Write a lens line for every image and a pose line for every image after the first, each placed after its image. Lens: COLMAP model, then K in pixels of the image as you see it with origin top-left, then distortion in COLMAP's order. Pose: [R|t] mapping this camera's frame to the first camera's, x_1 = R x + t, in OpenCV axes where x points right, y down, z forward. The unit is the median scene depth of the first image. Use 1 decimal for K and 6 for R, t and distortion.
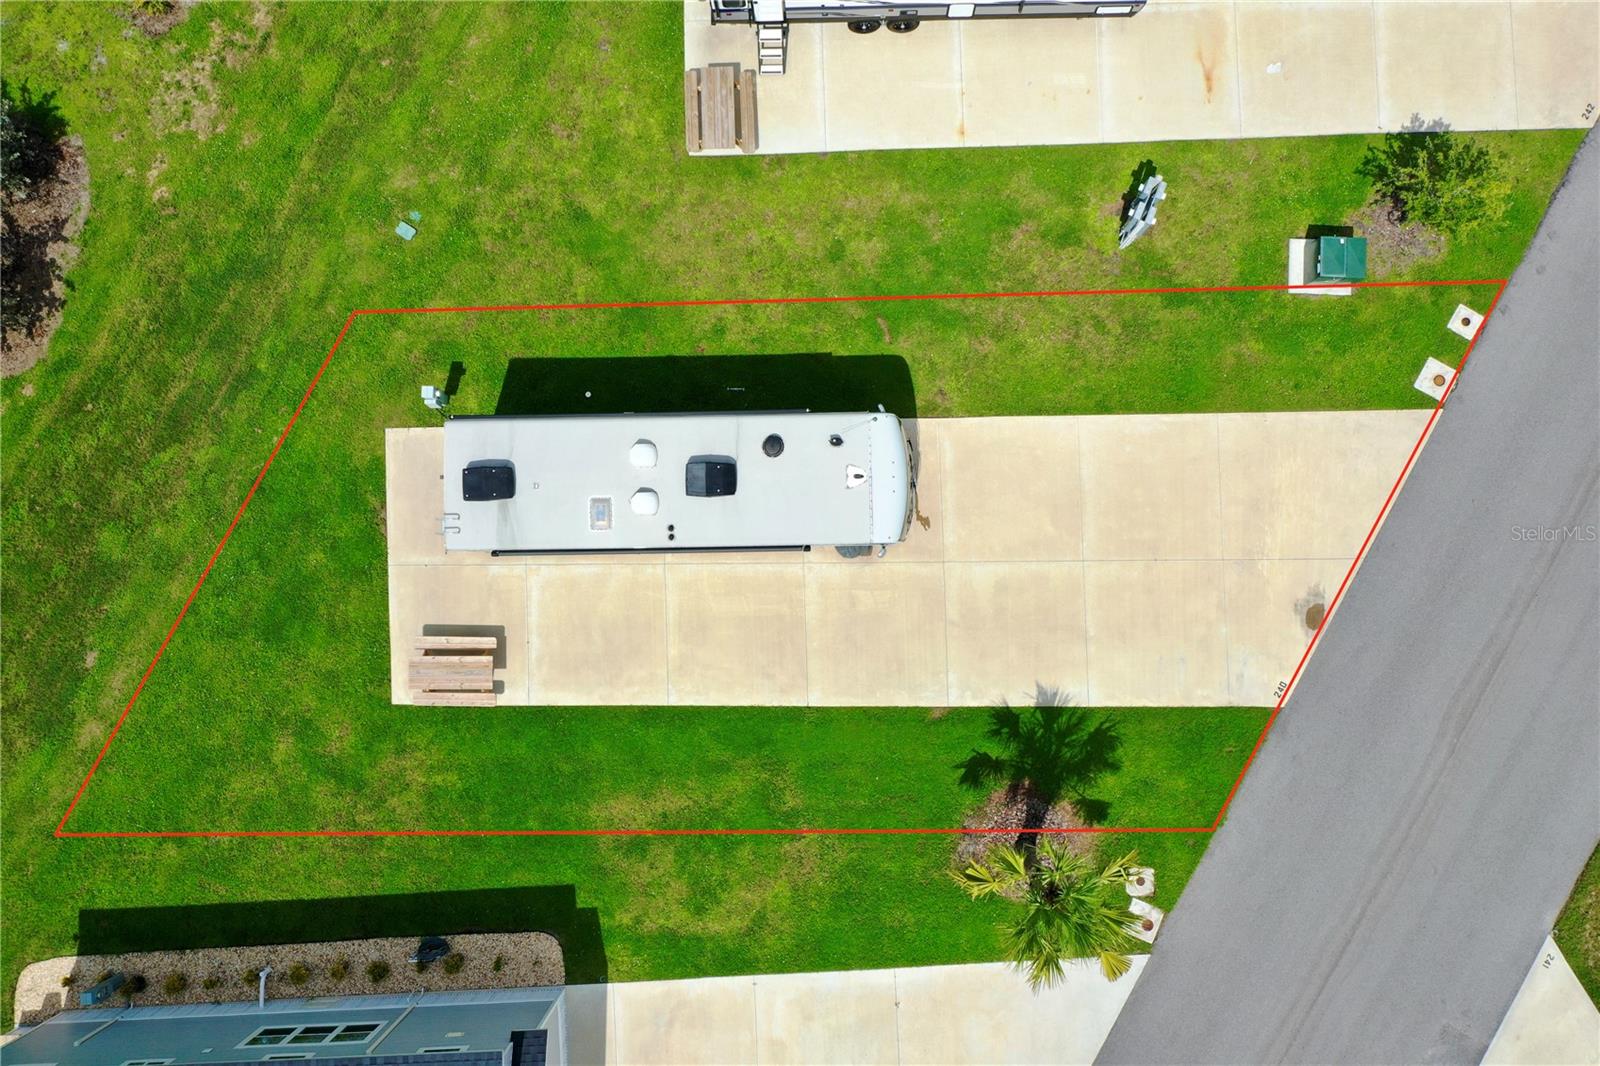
lens RADIAL K [[1265.6, 0, 796.4], [0, 1265.6, 527.0], [0, 0, 1]] dist [-0.005188, 0.001422]
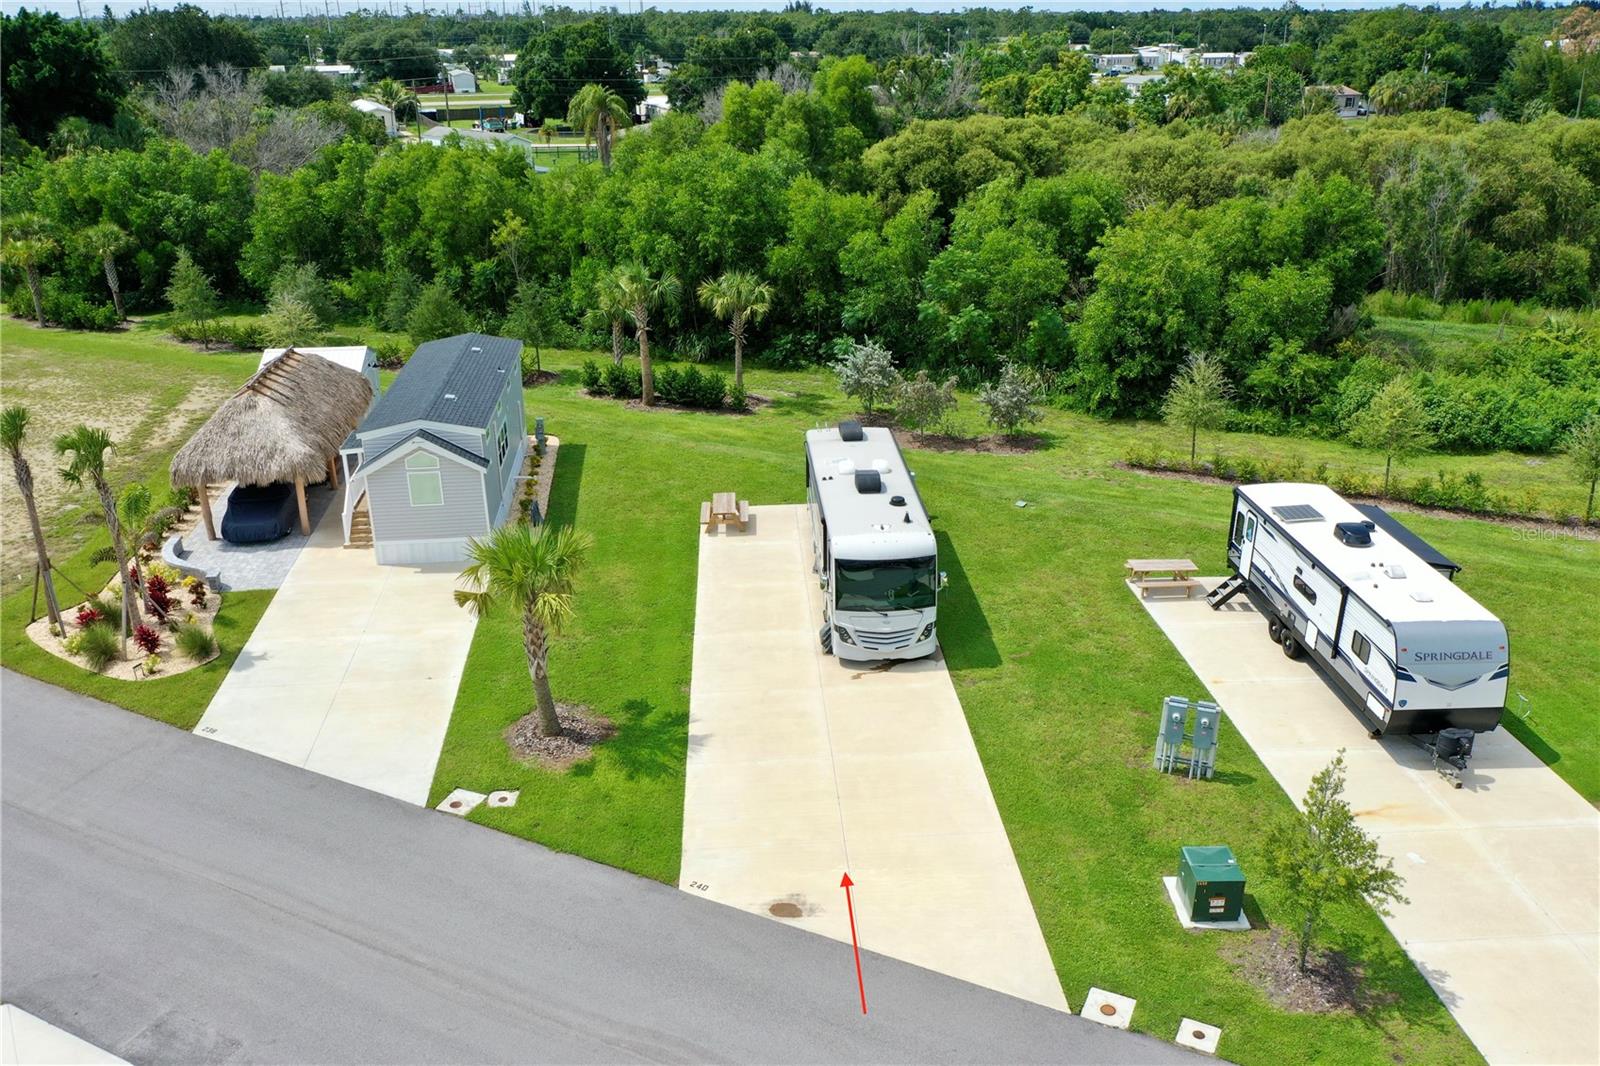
lens RADIAL K [[1265.6, 0, 796.4], [0, 1265.6, 527.0], [0, 0, 1]] dist [-0.005188, 0.001422]
pose [[0.048625, 0.394502, -0.917608, 1.071206], [-0.997836, 0.059891, -0.027127, 0.070636], [0.044255, 0.916941, 0.396560, 0.434548]]
